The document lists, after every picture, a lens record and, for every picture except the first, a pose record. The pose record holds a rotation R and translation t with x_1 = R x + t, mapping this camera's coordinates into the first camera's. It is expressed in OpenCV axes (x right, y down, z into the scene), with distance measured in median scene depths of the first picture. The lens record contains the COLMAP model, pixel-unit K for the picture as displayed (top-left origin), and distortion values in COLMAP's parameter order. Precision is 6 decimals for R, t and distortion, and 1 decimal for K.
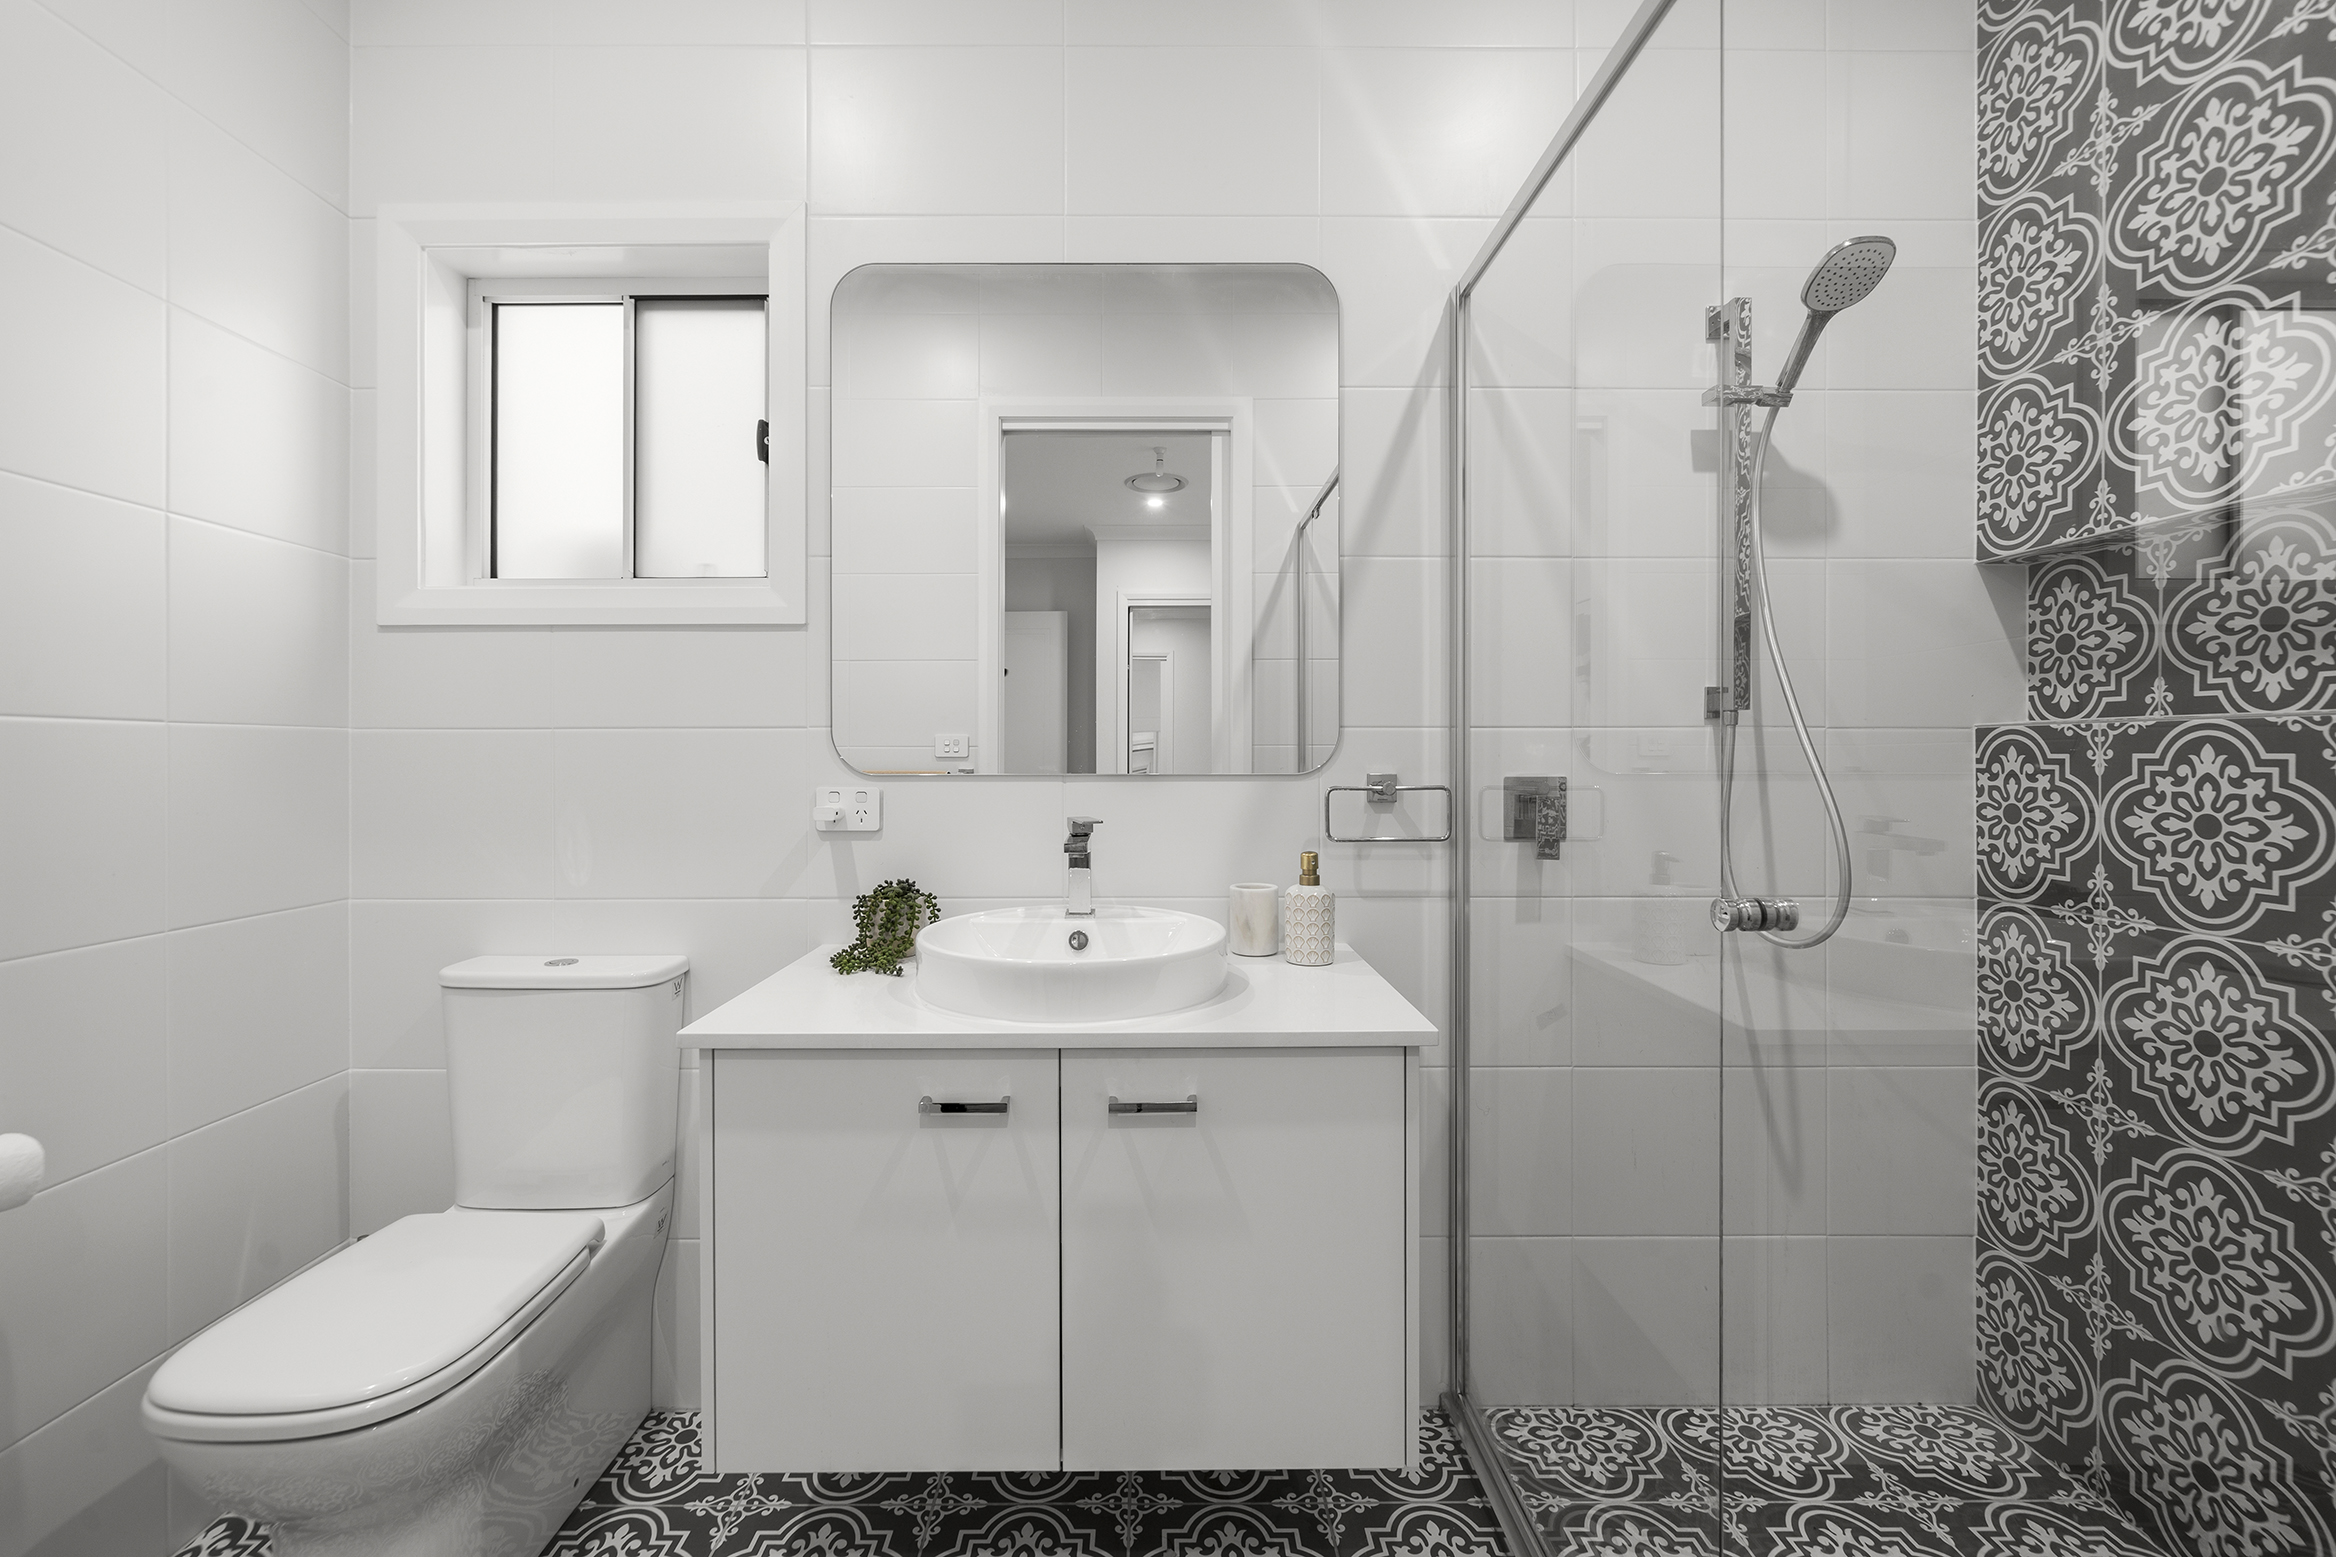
lens RADIAL K [[943.8, 0, 1155.4], [0, 943.8, 762.0], [0, 0, 1]] dist [-0.000889, -0.000156]
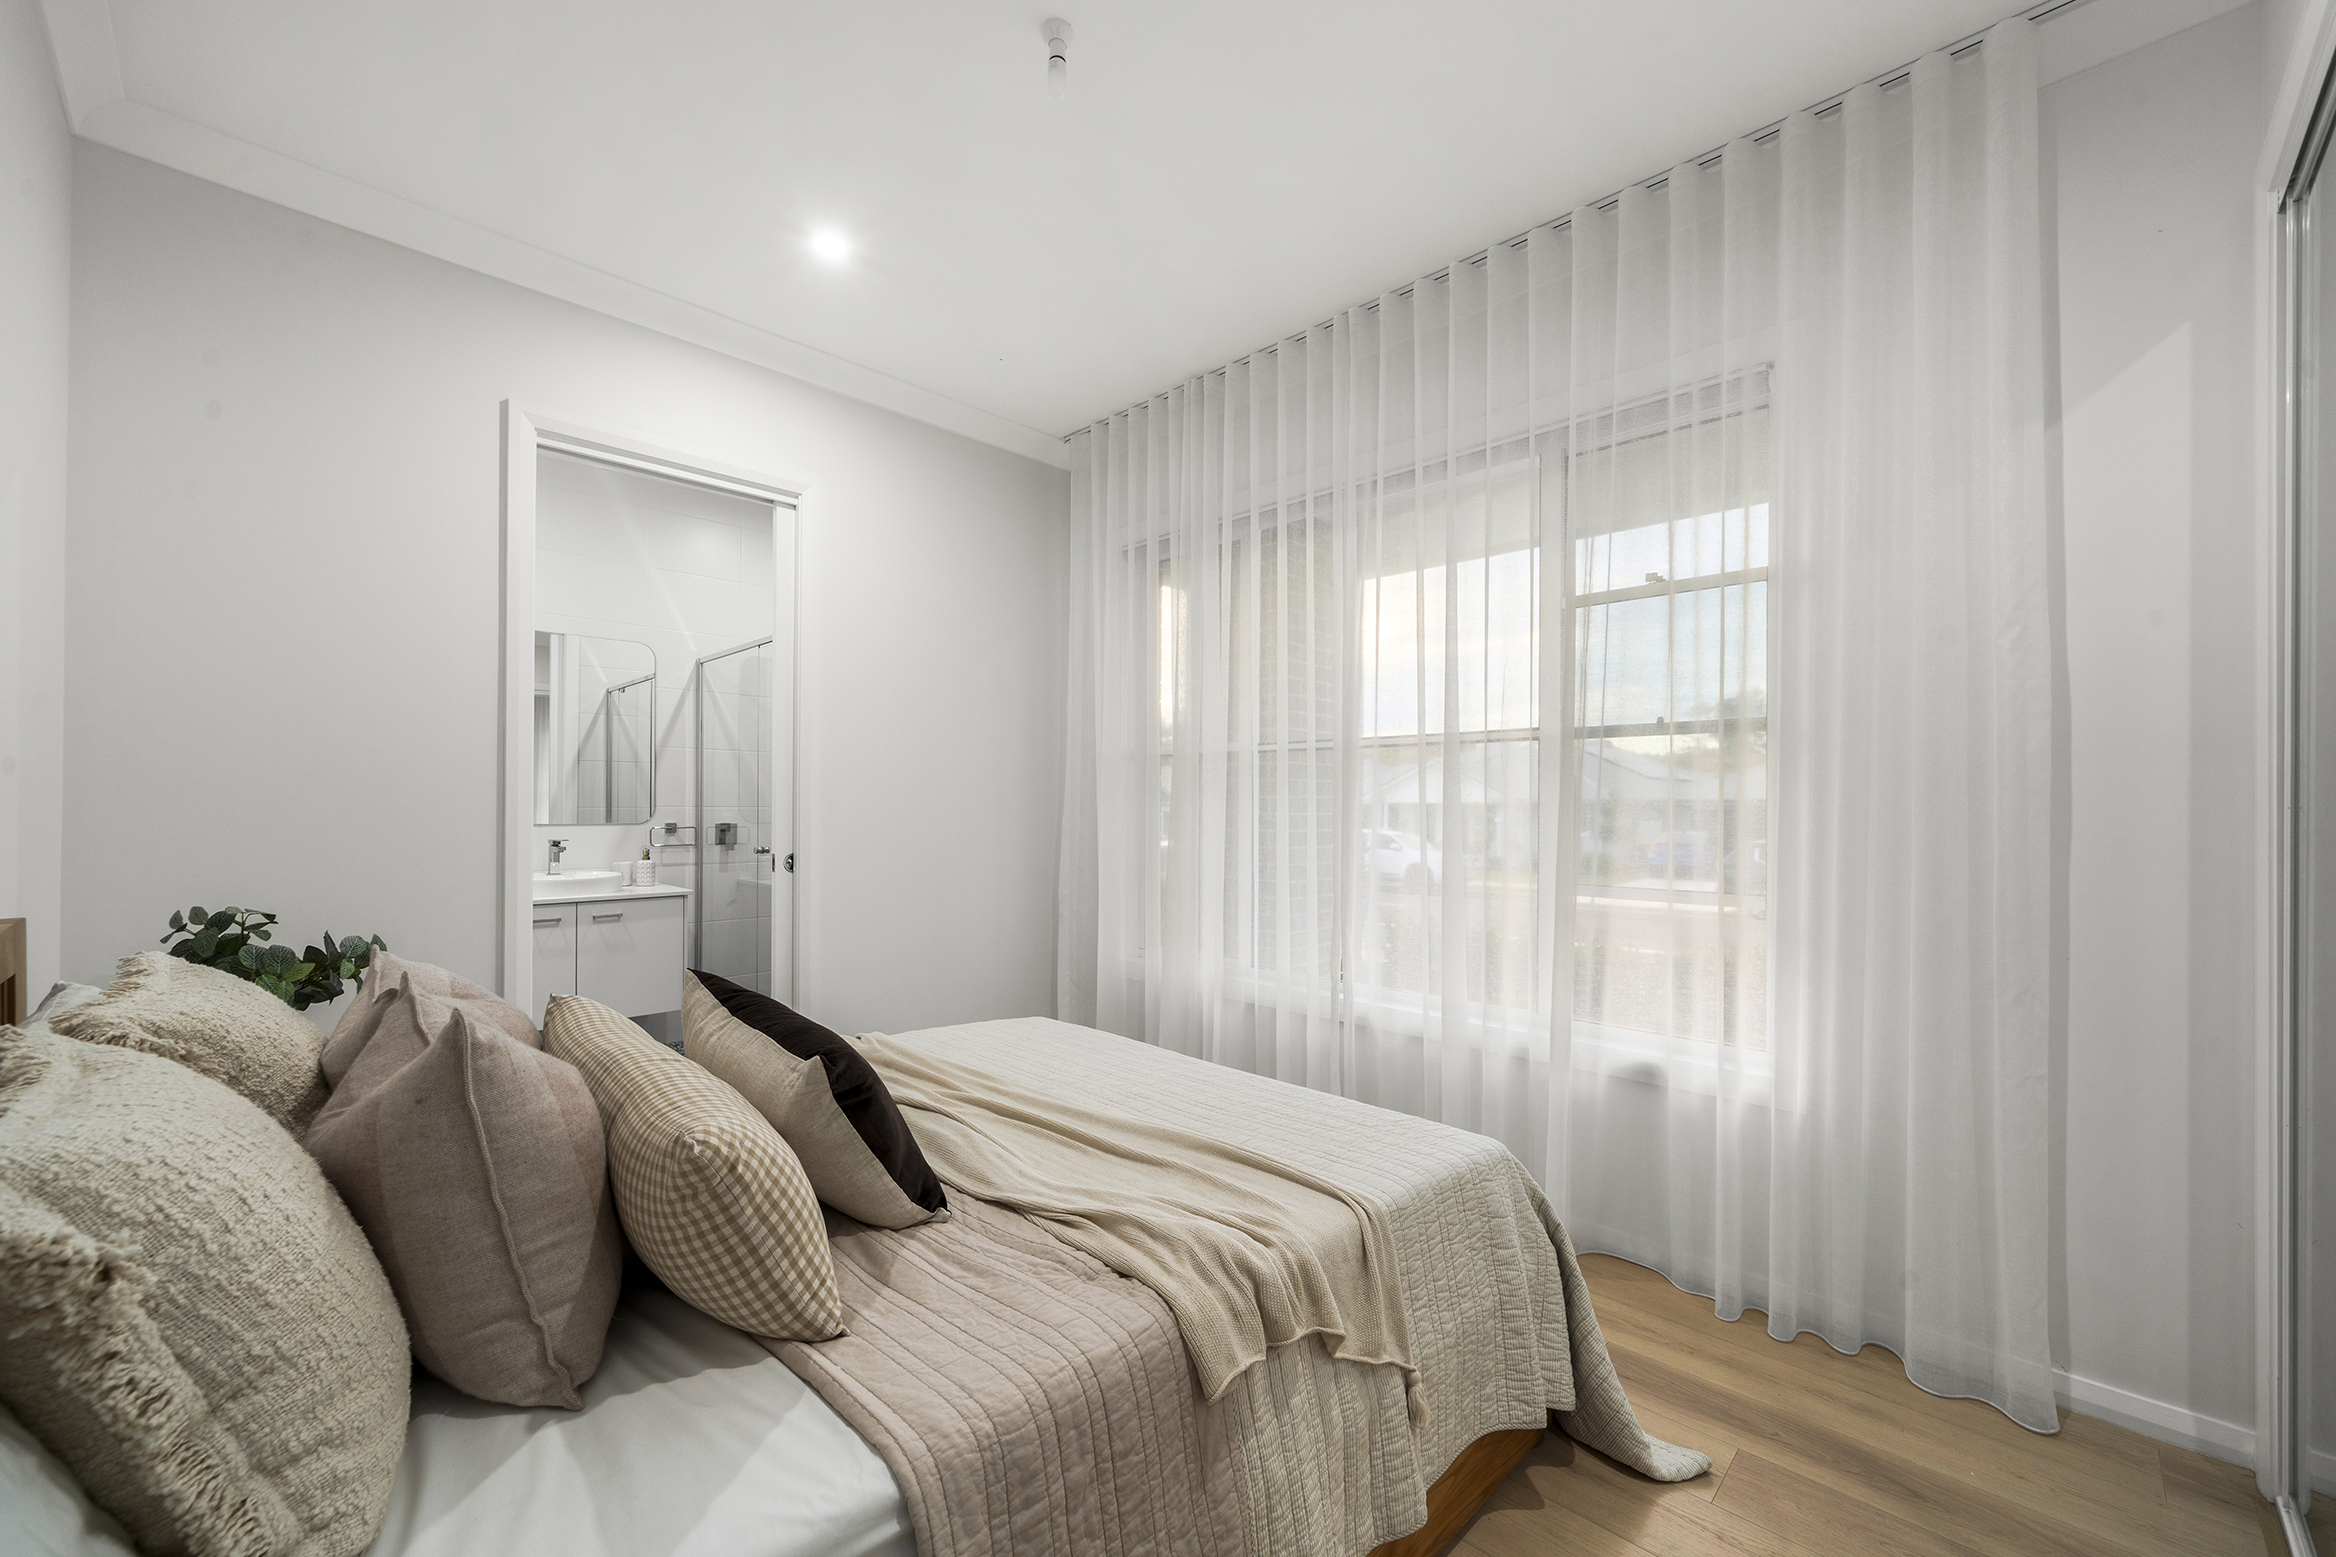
lens RADIAL K [[918.6, 0, 1161.4], [0, 918.6, 795.3], [0, 0, 1]] dist [-0.003380, -0.000611]
pose [[0.711657, 0.007600, 0.702486, -0.670646], [0.001566, 0.999922, -0.012404, -0.034967], [-0.702525, 0.009928, 0.711589, -2.071959]]
